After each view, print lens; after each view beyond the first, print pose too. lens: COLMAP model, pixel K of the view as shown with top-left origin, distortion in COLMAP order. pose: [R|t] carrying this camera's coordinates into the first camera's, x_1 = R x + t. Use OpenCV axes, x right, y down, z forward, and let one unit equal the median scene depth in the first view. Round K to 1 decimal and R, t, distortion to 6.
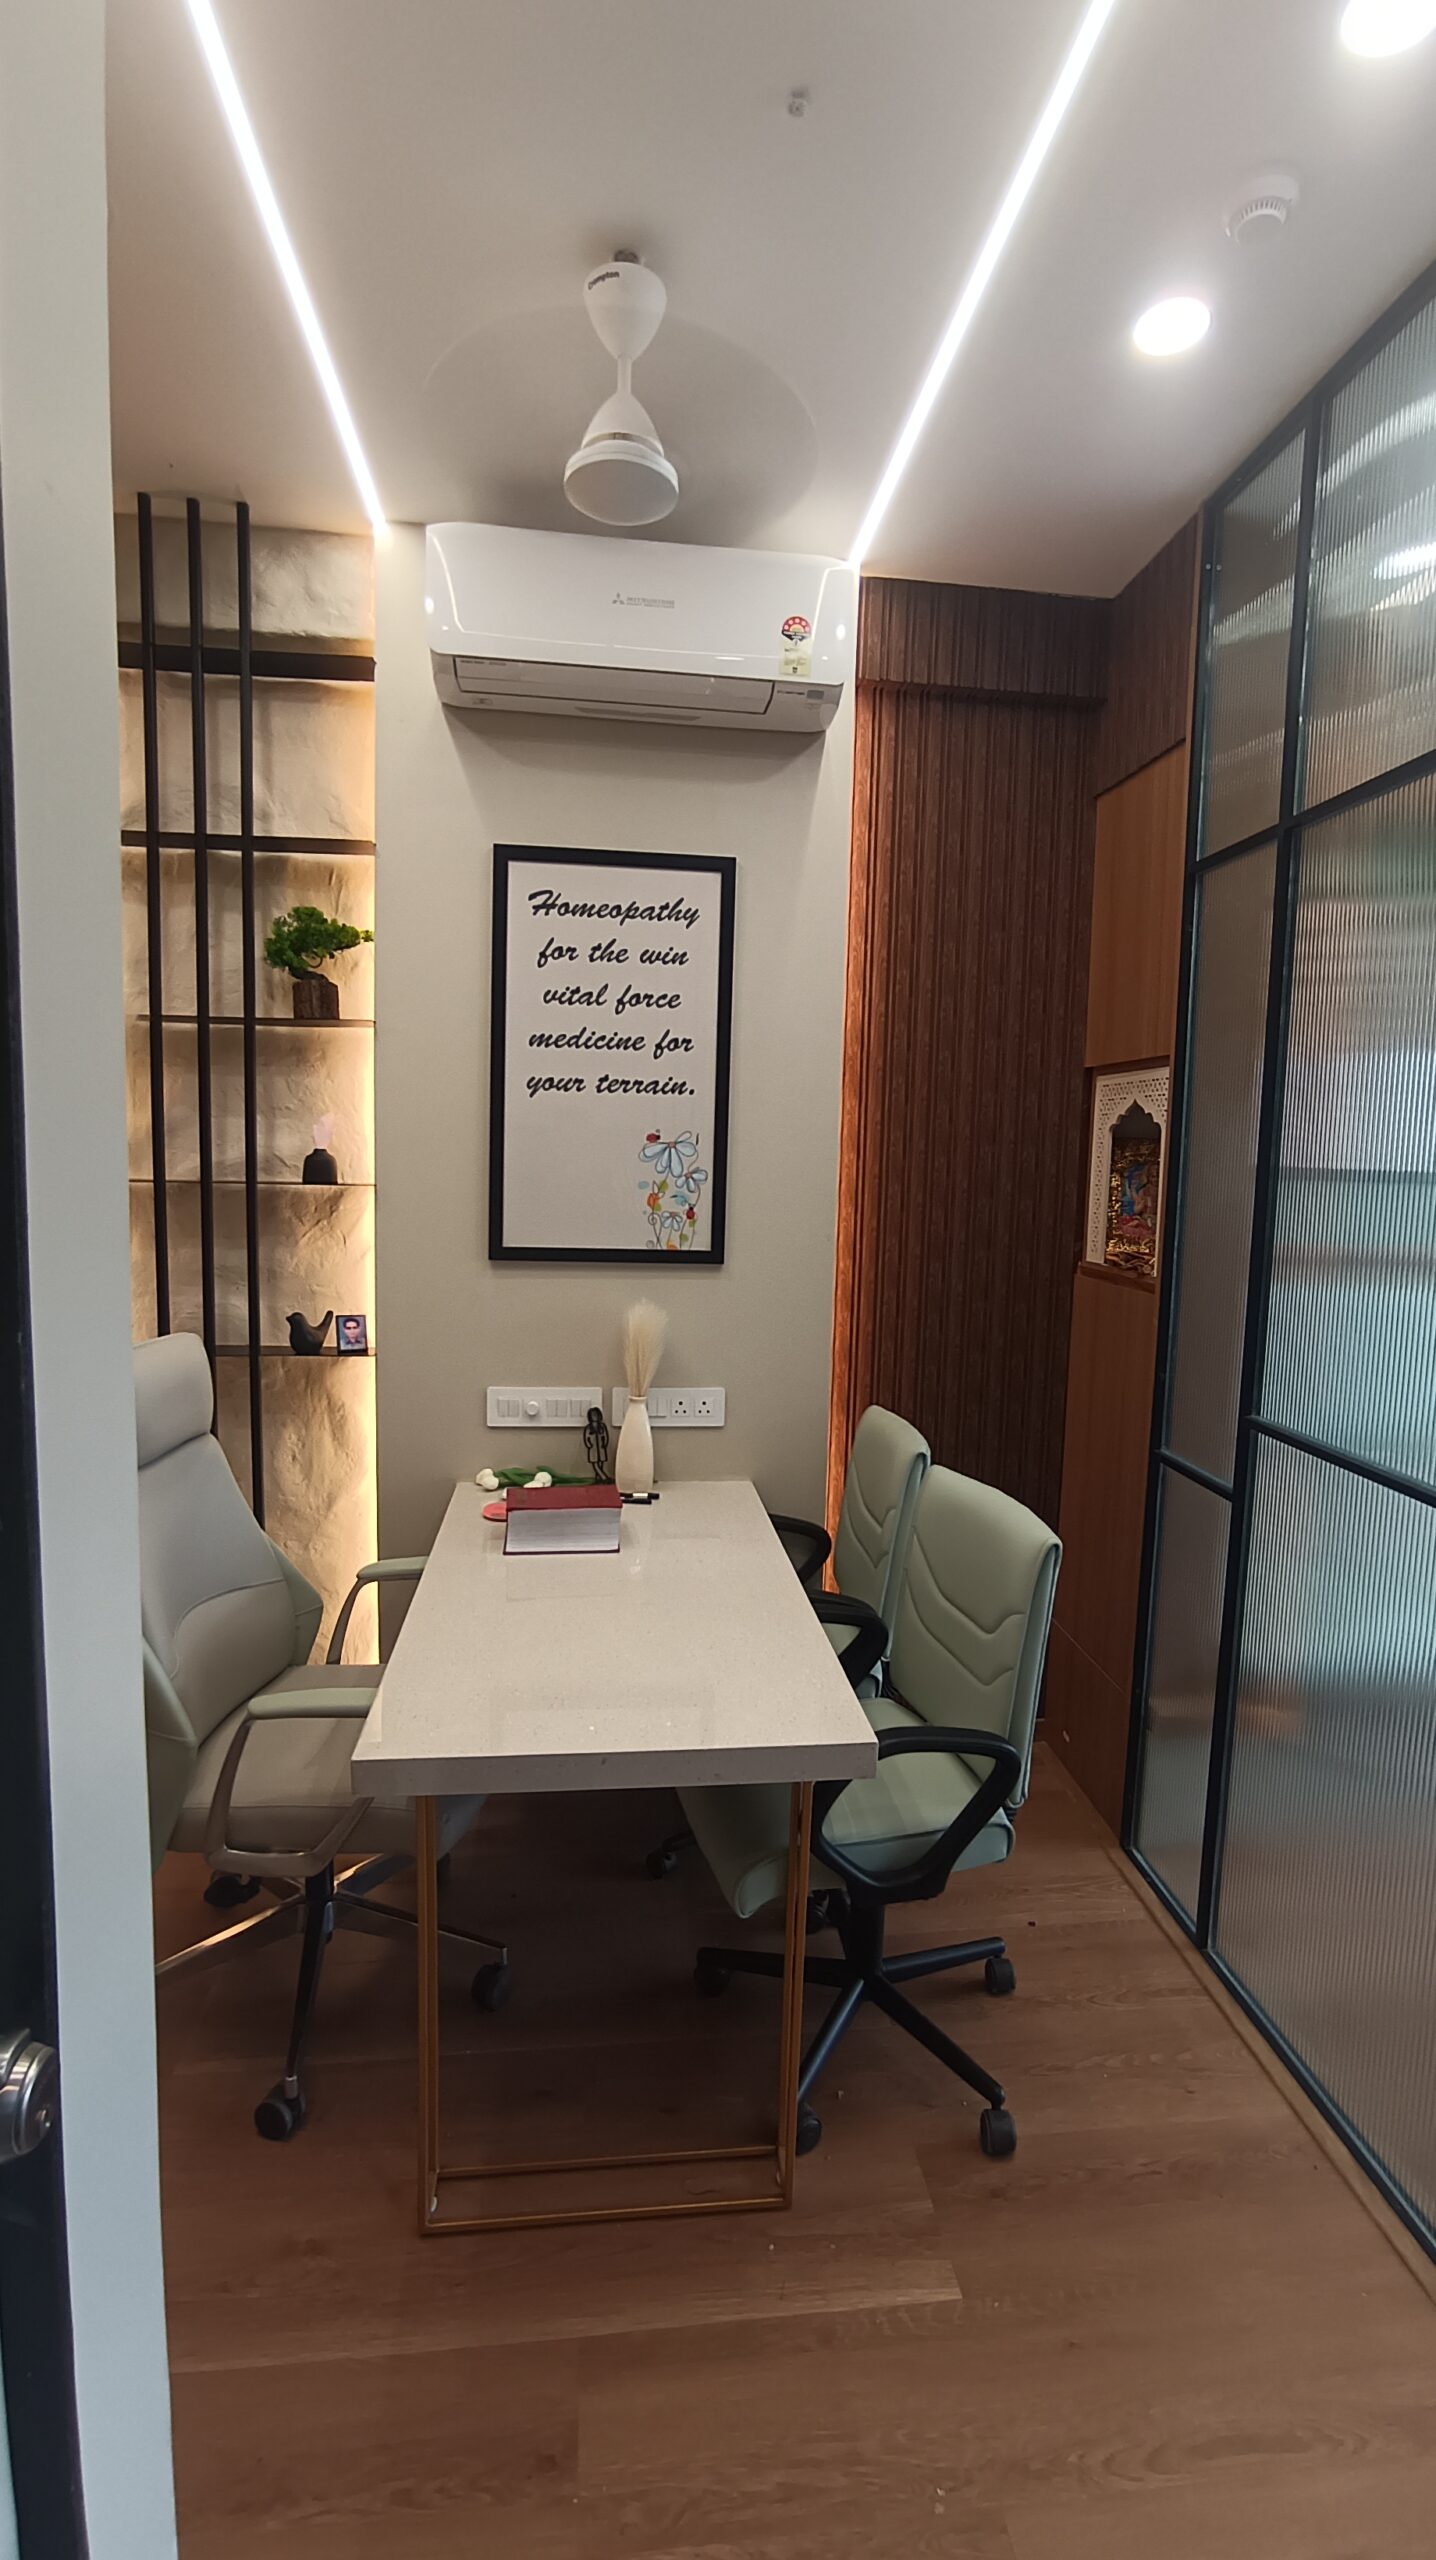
lens RADIAL K [[1162.7, 0, 729.0], [0, 1162.7, 1273.5], [0, 0, 1]] dist [-0.067125, 0.054451]
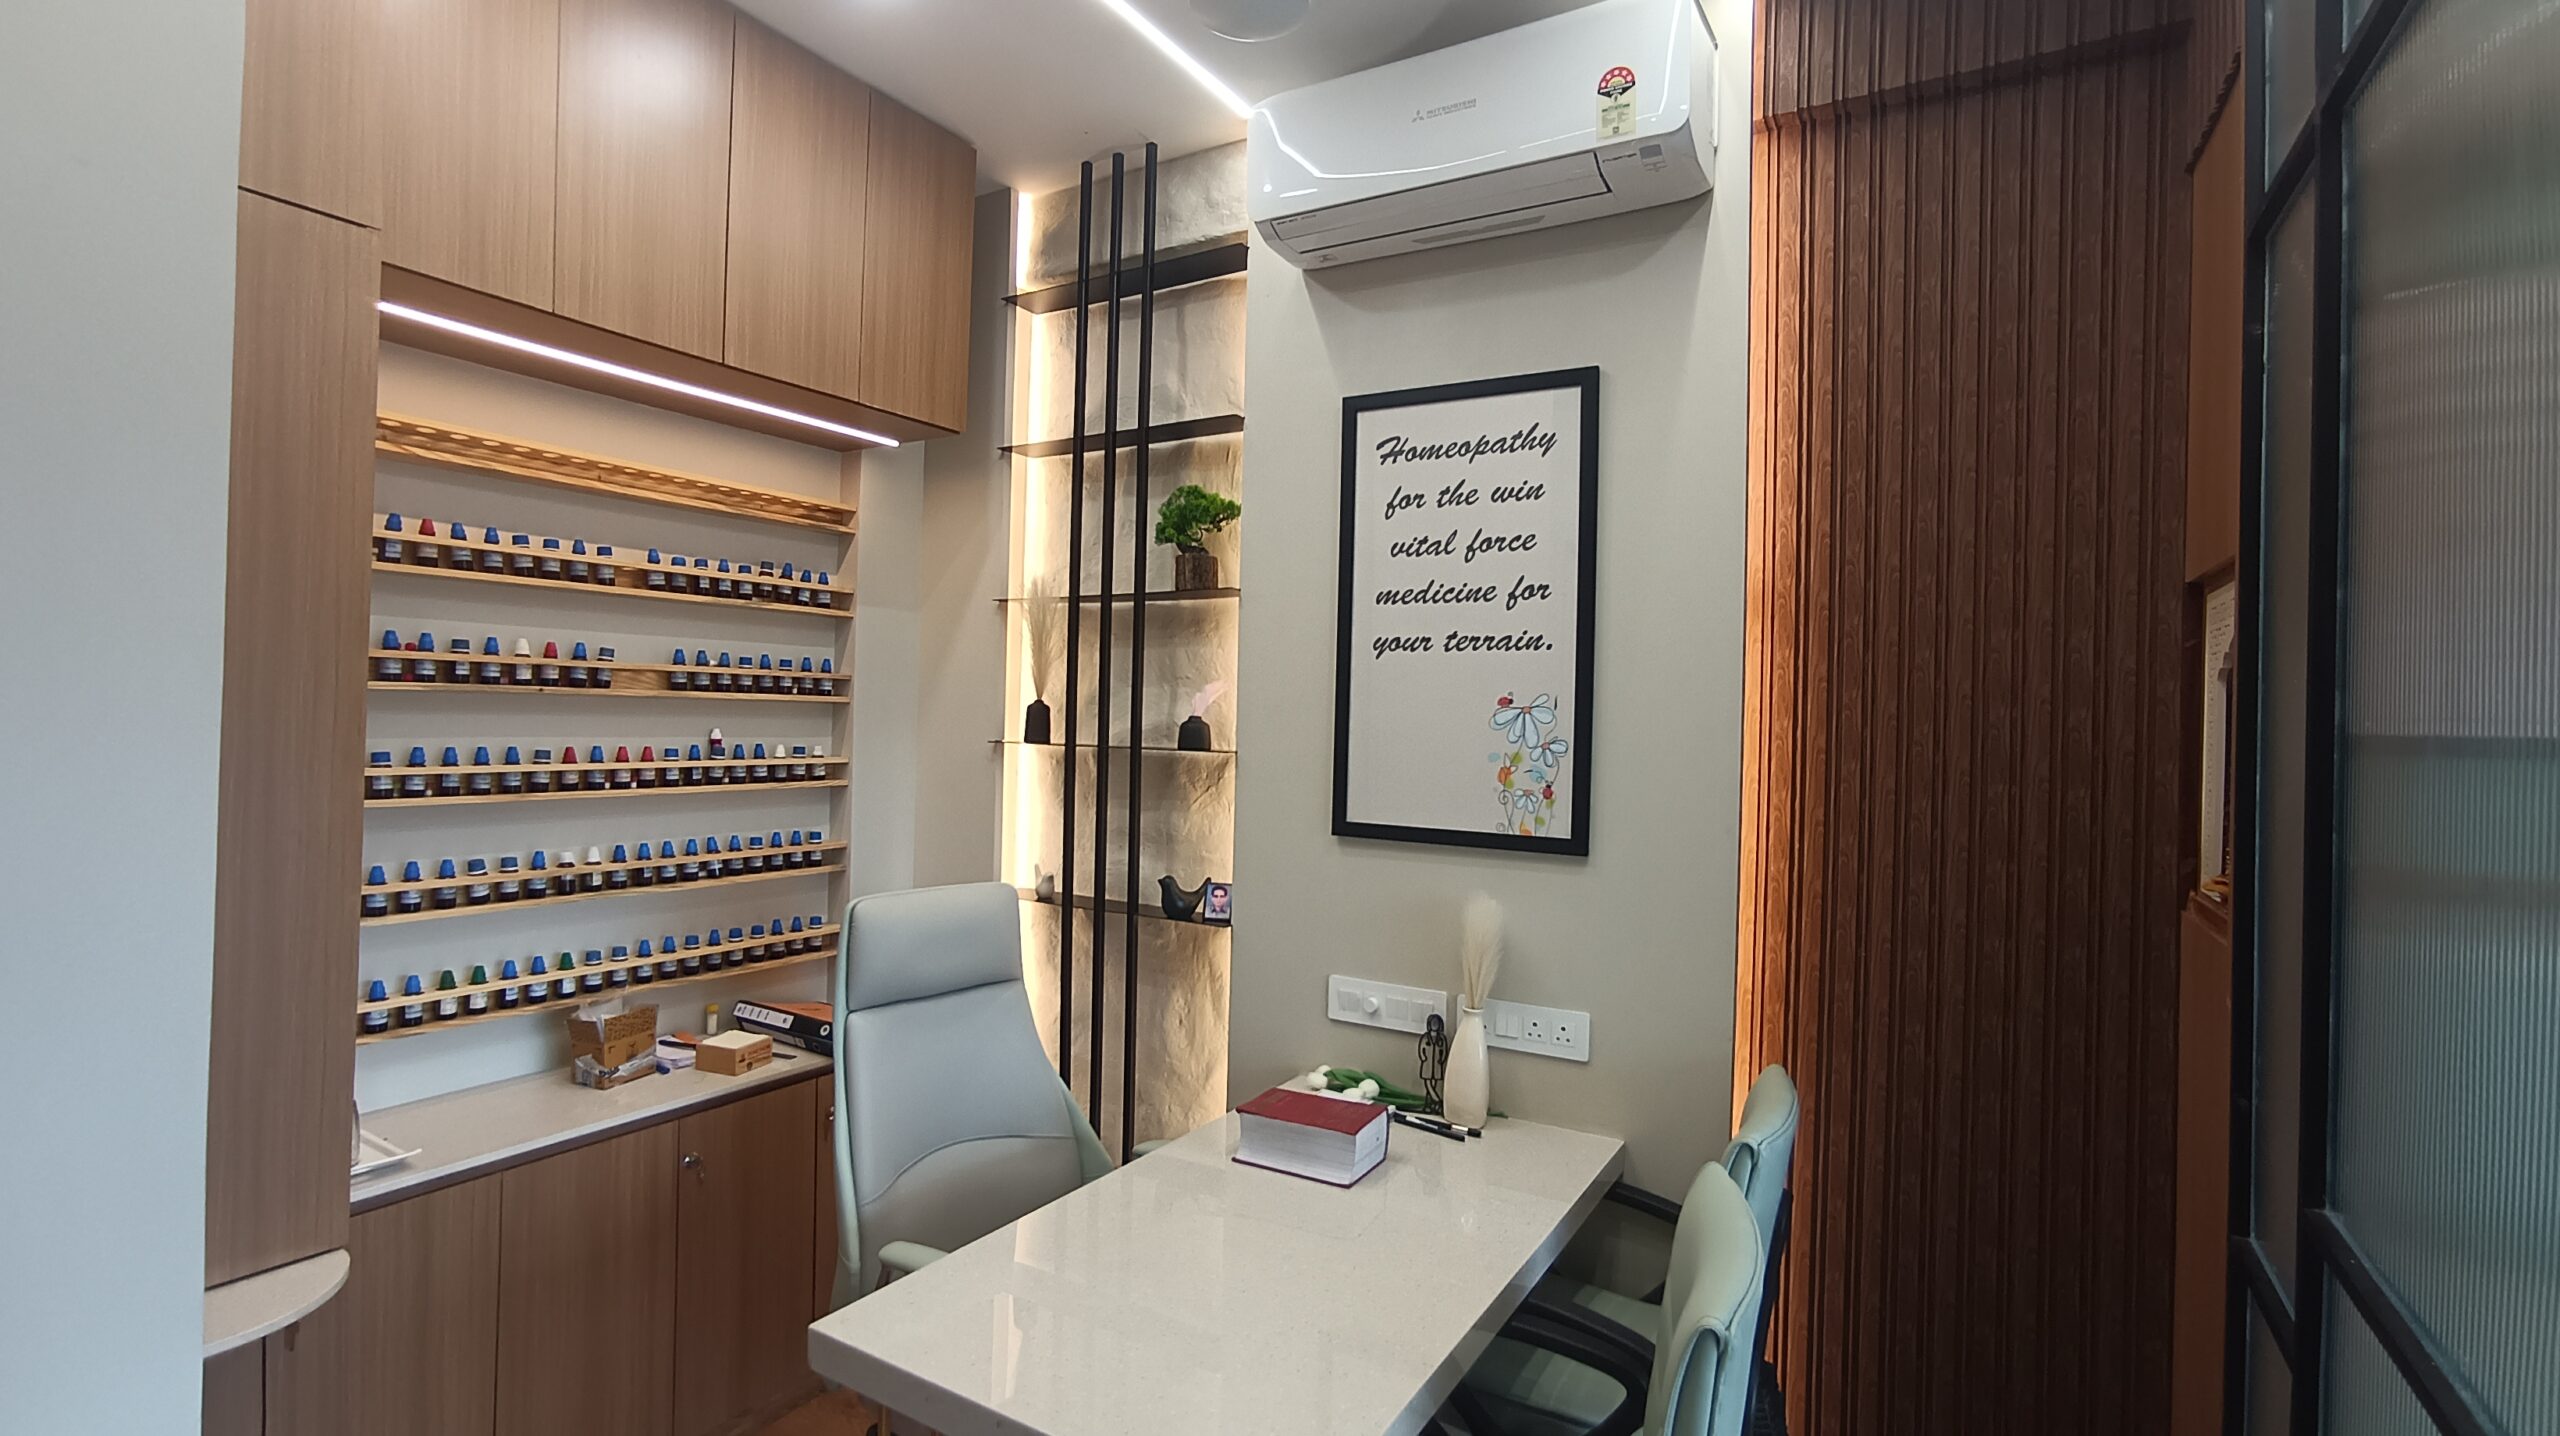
lens RADIAL K [[1162.7, 0, 1277.3], [0, 1162.7, 710.6], [0, 0, 1]] dist [-0.067125, 0.054451]
pose [[0.791745, -0.009991, -0.610770, 0.327232], [-0.066654, 0.992483, -0.102638, -0.012411], [0.607205, 0.121973, 0.785127, 0.235594]]
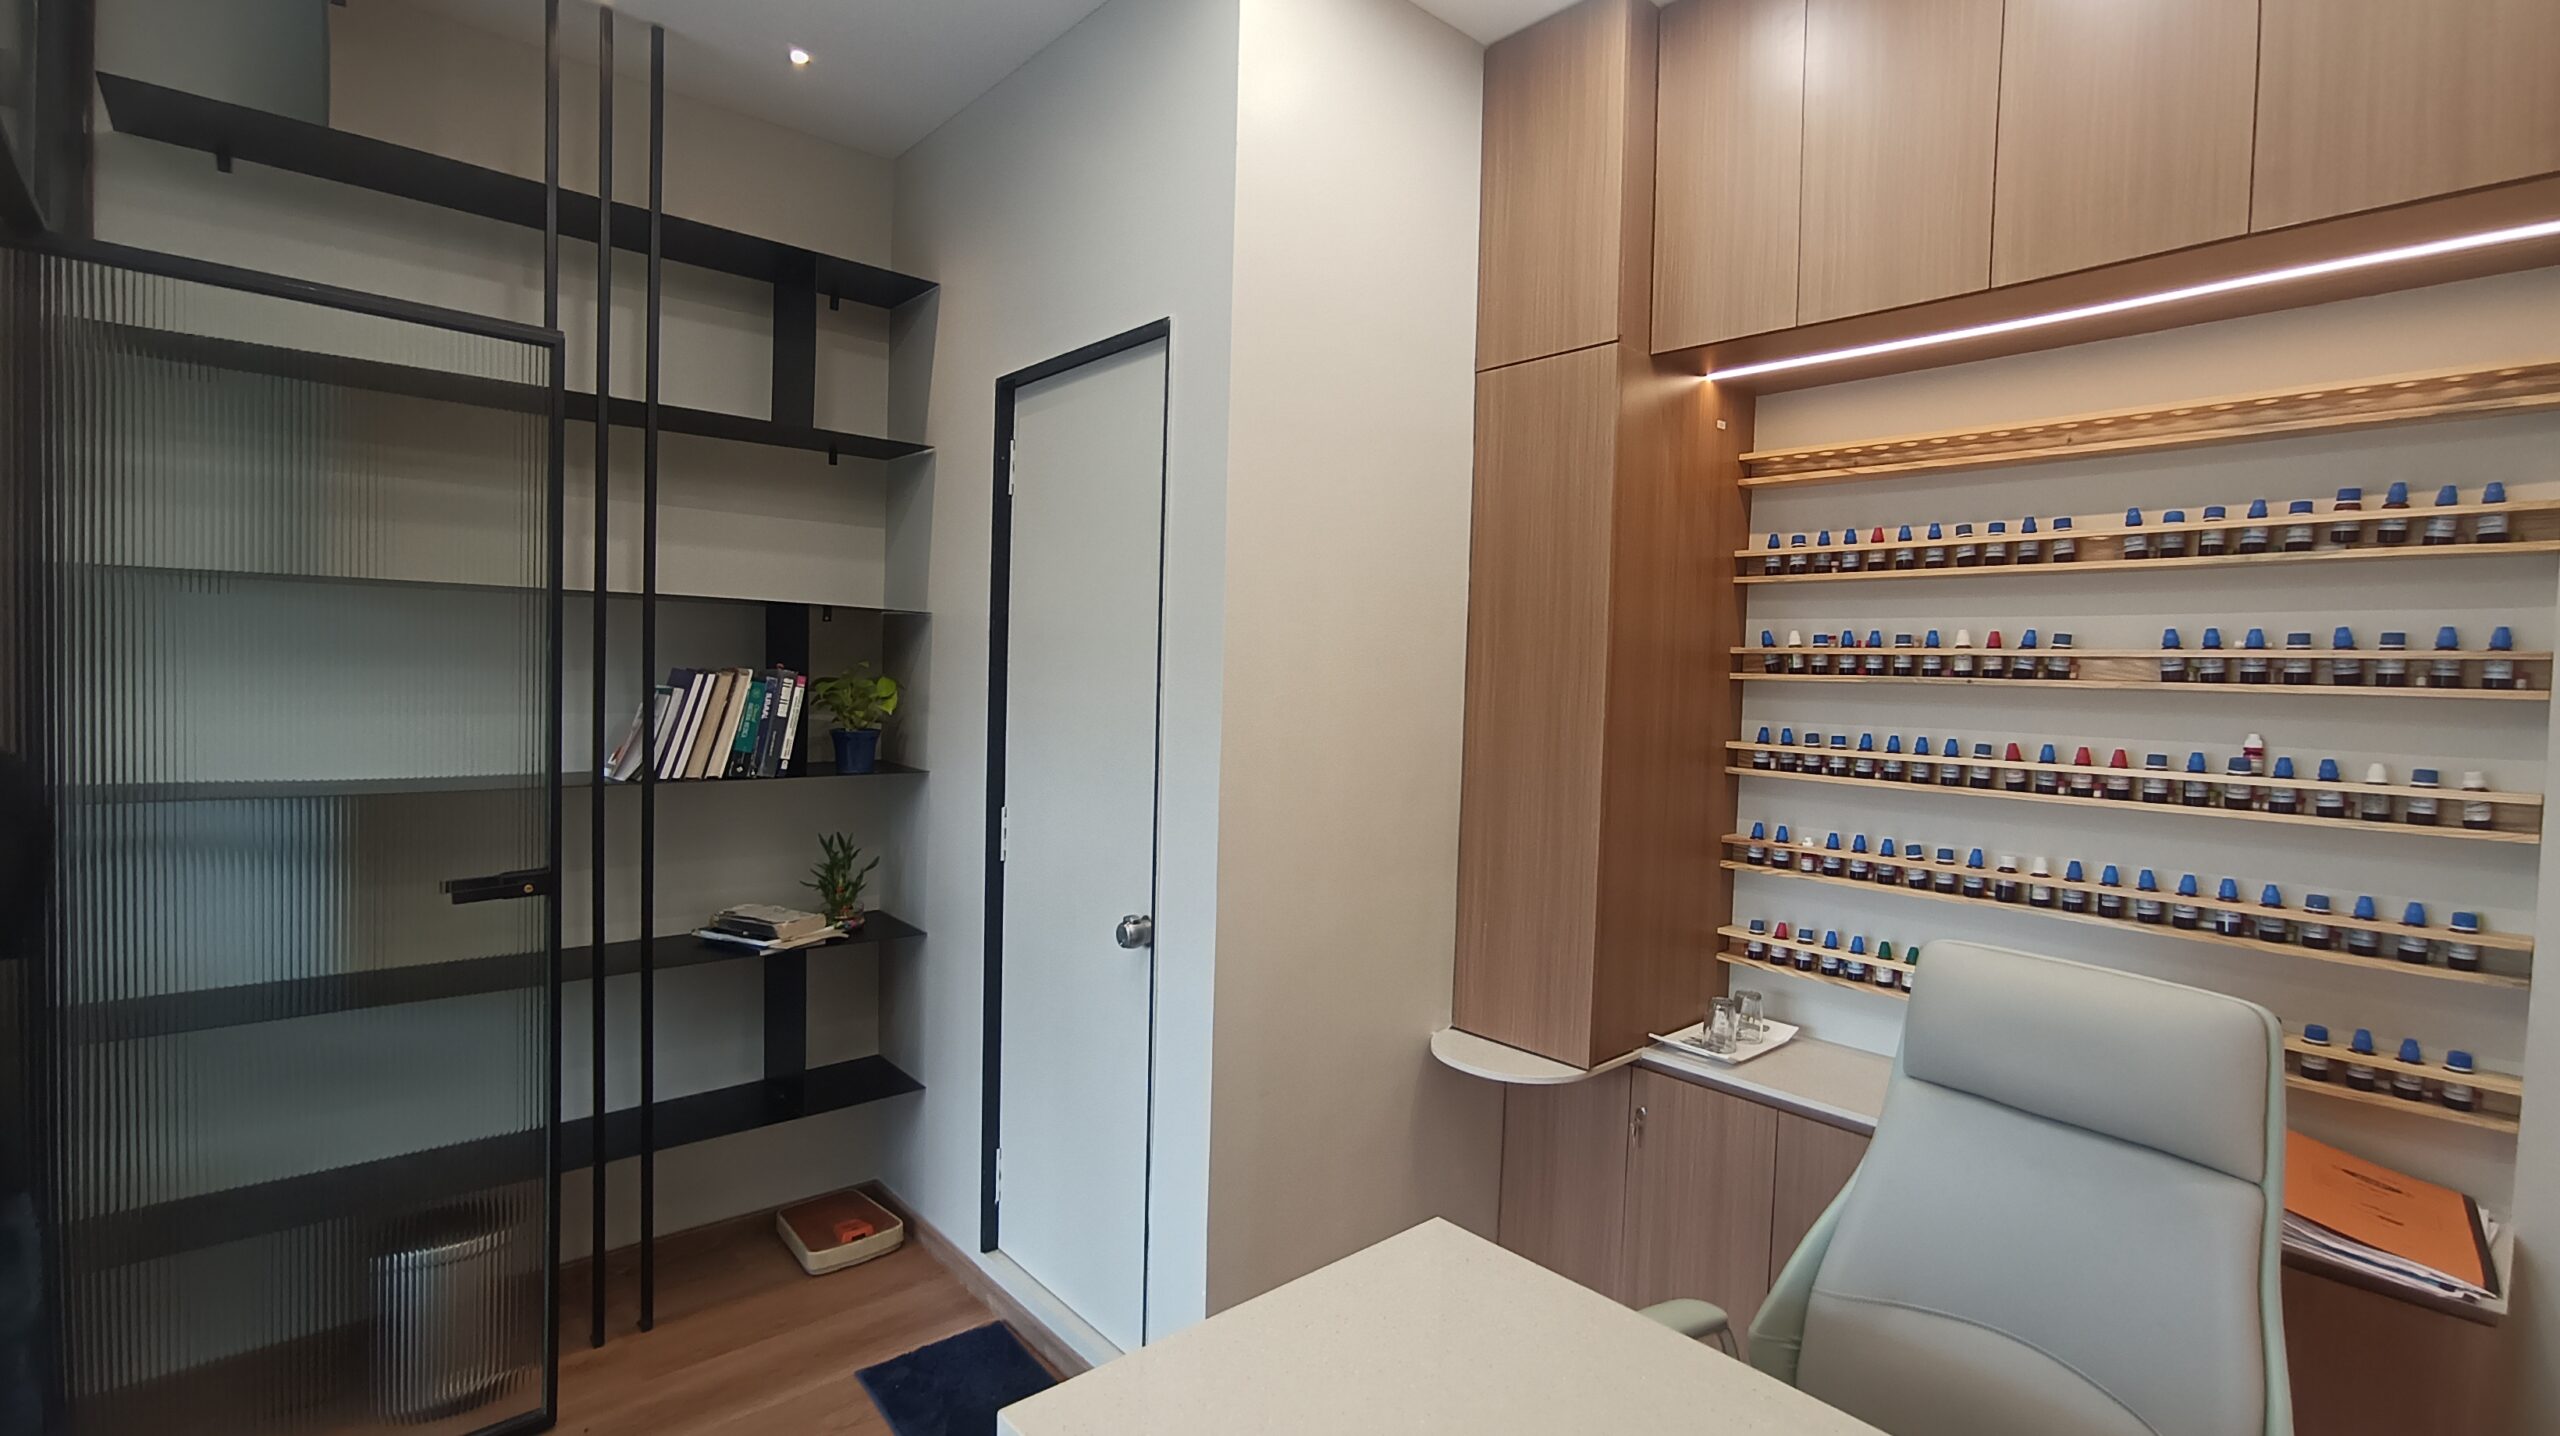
lens RADIAL K [[1157.3, 0, 1263.3], [0, 1157.3, 712.1], [0, 0, 1]] dist [-0.041458, 0.027882]
pose [[-0.828853, -0.026363, -0.558845, 0.254584], [-0.104591, 0.988580, 0.108489, -0.095233], [0.549603, 0.148372, -0.822145, 0.992014]]
